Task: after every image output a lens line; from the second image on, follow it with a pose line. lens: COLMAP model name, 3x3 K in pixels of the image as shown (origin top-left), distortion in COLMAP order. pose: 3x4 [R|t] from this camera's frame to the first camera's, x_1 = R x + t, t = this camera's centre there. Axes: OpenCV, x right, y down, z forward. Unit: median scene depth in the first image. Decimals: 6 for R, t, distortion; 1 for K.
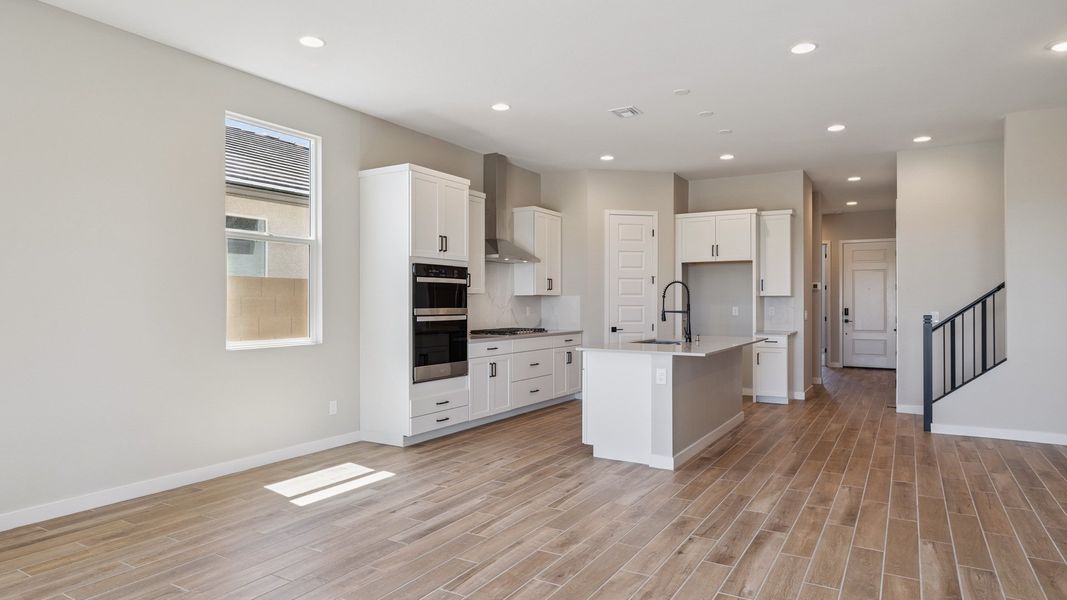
lens RADIAL K [[641.3, 0, 525.4], [0, 641.3, 299.9], [0, 0, 1]] dist [-0.002181, 0.000243]
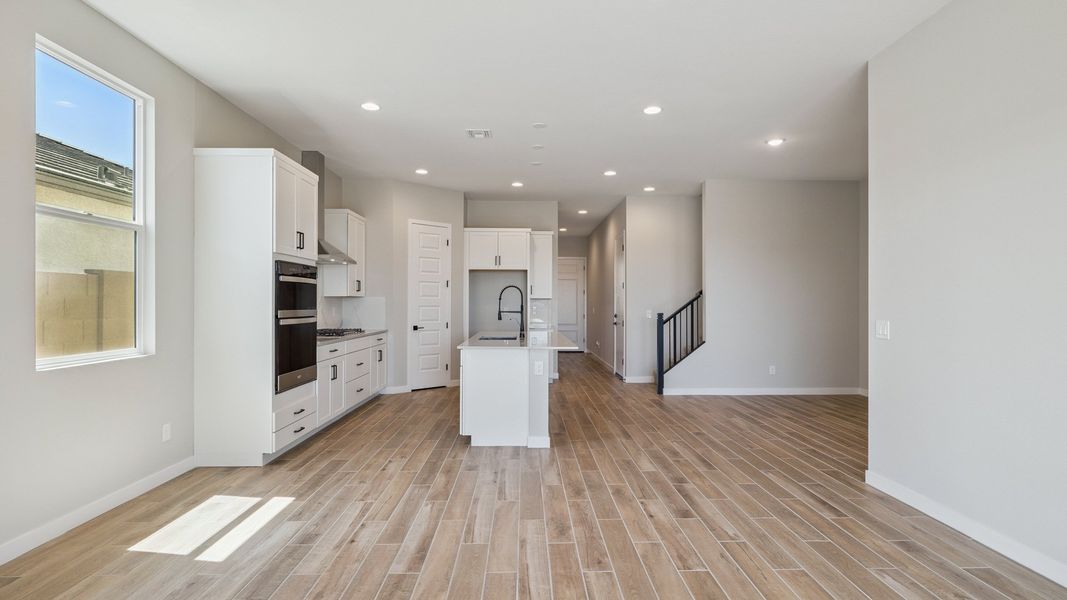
lens RADIAL K [[534.4, 0, 541.9], [0, 534.4, 303.3], [0, 0, 1]] dist [-0.000633, -0.000081]
pose [[0.834149, 0.001733, 0.551537, -0.268153], [-0.005071, 0.999977, 0.004528, -0.002256], [-0.551516, -0.006574, 0.834138, 0.162779]]
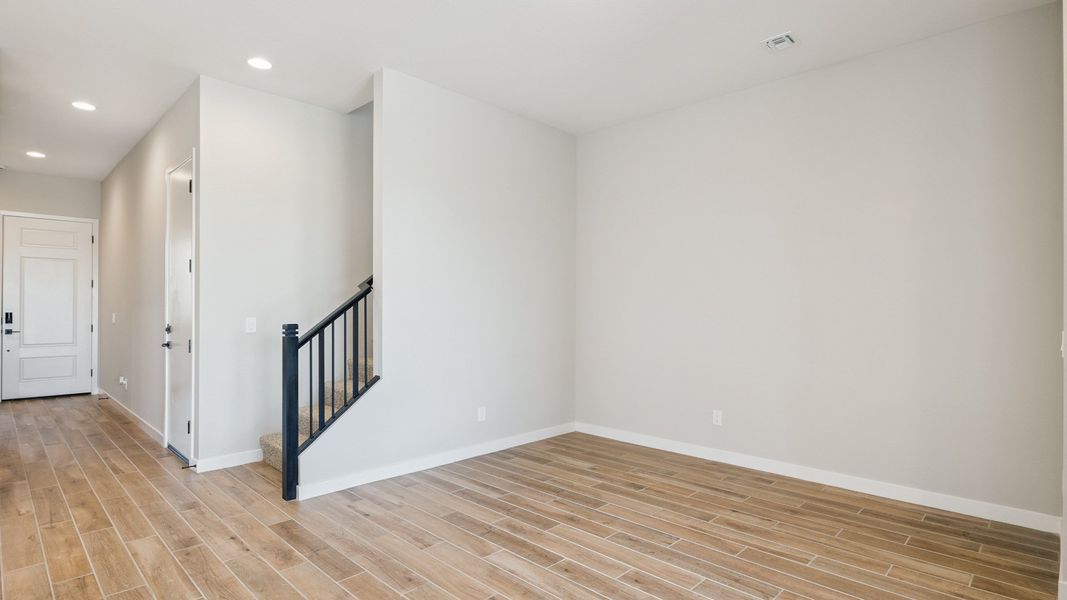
lens RADIAL K [[534.4, 0, 541.9], [0, 534.4, 303.3], [0, 0, 1]] dist [-0.000633, -0.000081]
pose [[0.217745, 0.006611, 0.975983, 0.147942], [-0.009369, 0.999945, -0.004683, 0.001205], [-0.975961, -0.008124, 0.217795, 0.666146]]
